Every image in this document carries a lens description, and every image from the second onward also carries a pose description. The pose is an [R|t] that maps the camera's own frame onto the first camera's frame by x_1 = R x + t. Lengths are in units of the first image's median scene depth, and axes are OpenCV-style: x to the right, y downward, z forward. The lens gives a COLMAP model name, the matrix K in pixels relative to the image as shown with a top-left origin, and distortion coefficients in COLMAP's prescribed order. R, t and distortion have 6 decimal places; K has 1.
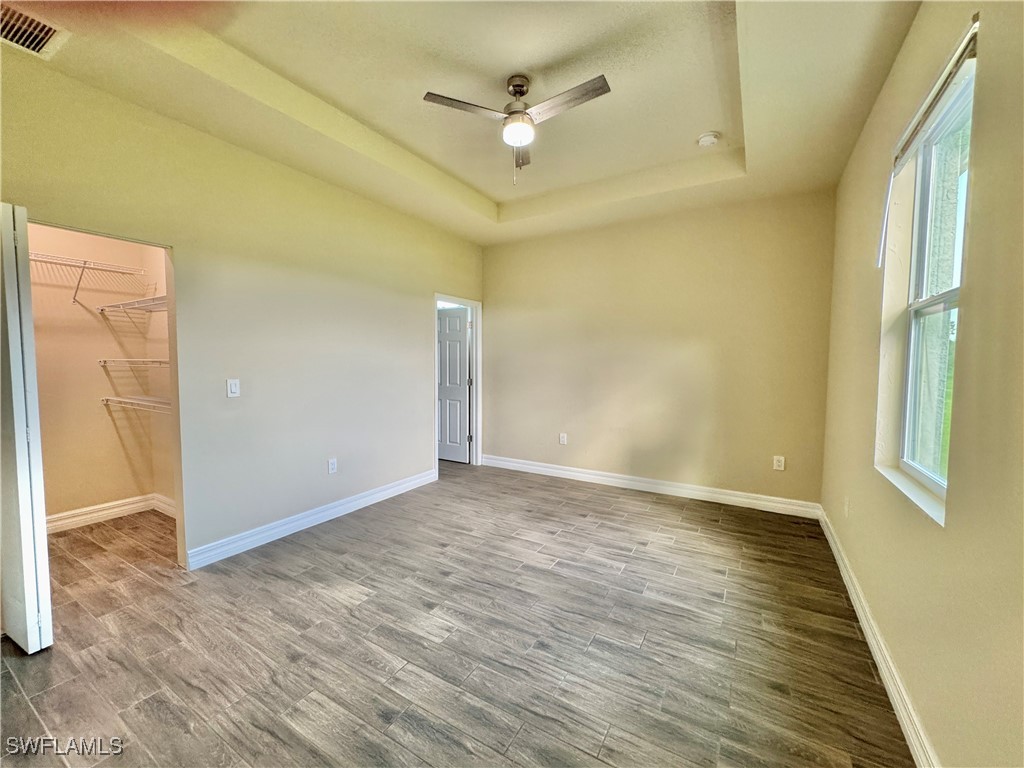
lens RADIAL K [[410.1, 0, 508.6], [0, 410.1, 386.6], [0, 0, 1]] dist [-0.003182, 0.000569]
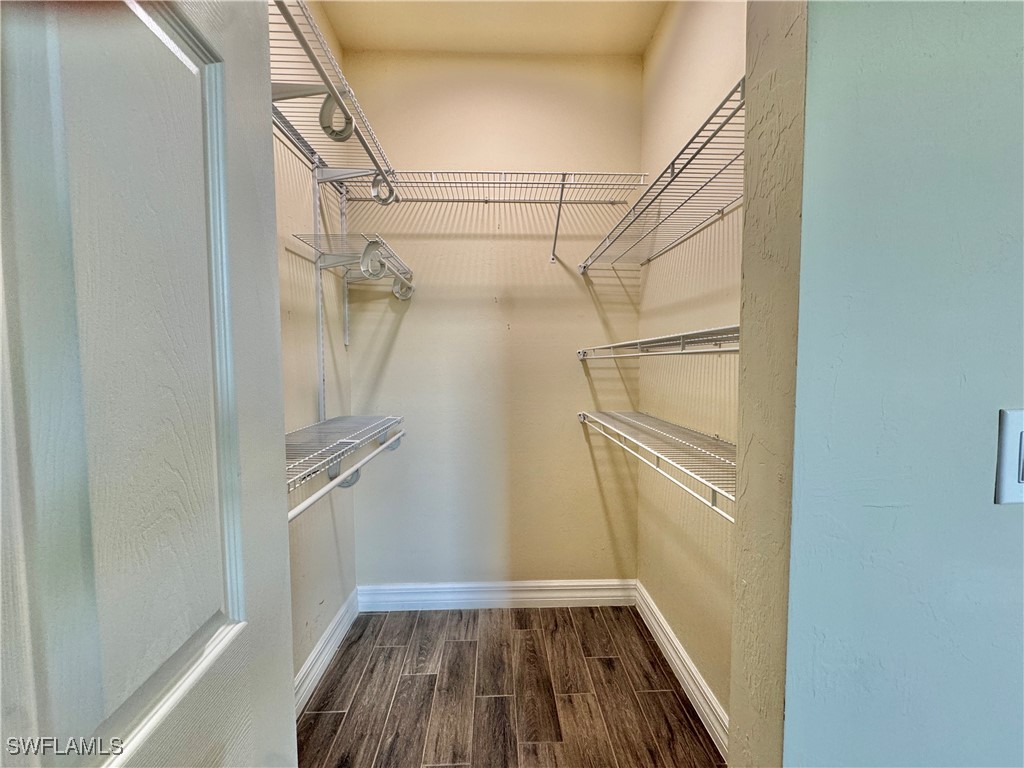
lens RADIAL K [[410.1, 0, 508.8], [0, 410.1, 382.9], [0, 0, 1]] dist [-0.003182, 0.000569]
pose [[0.540648, 0.030774, -0.840686, -0.533727], [-0.044020, 0.998996, 0.008260, -0.016625], [0.840096, 0.032542, 0.541460, 0.576265]]
